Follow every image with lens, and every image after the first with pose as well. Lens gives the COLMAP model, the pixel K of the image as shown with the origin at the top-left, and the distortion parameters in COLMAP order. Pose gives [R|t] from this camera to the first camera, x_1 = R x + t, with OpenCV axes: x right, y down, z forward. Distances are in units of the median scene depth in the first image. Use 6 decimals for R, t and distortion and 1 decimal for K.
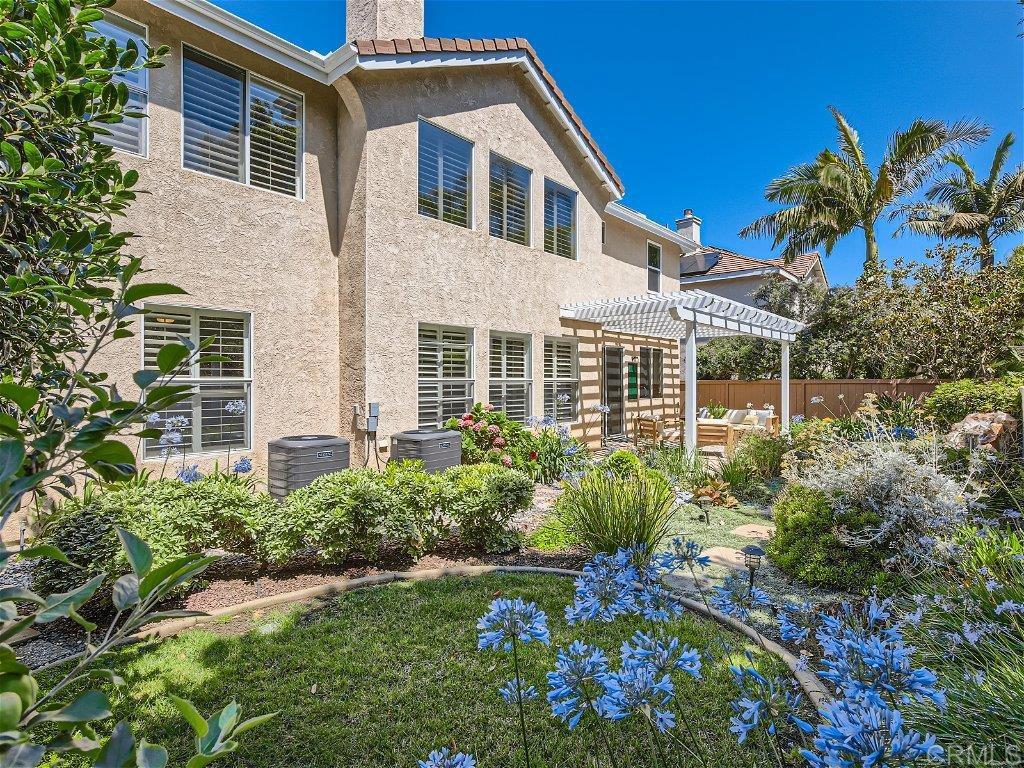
lens RADIAL K [[522.9, 0, 511.7], [0, 522.9, 375.6], [0, 0, 1]] dist [0.004894, 0.000304]
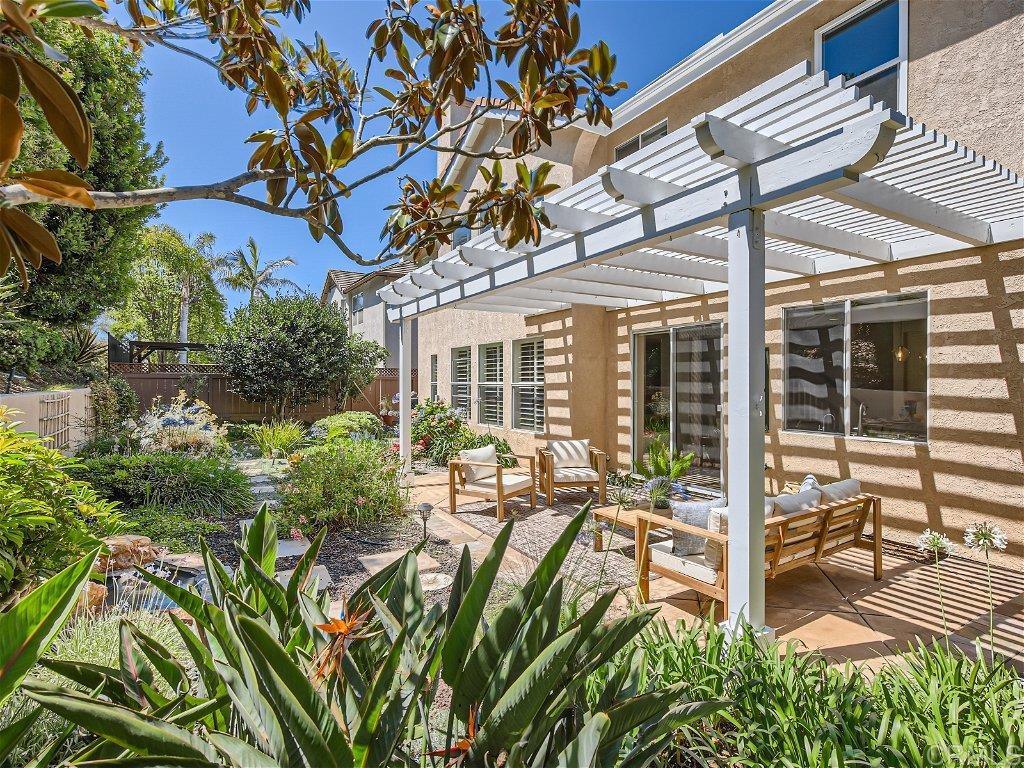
lens RADIAL K [[522.9, 0, 513.1], [0, 522.9, 389.4], [0, 0, 1]] dist [0.004894, 0.000304]
pose [[-0.312102, -0.000082, -0.950049, 0.945374], [-0.003707, 0.999992, 0.001131, 0.017523], [0.950041, 0.003875, -0.312100, 1.204007]]
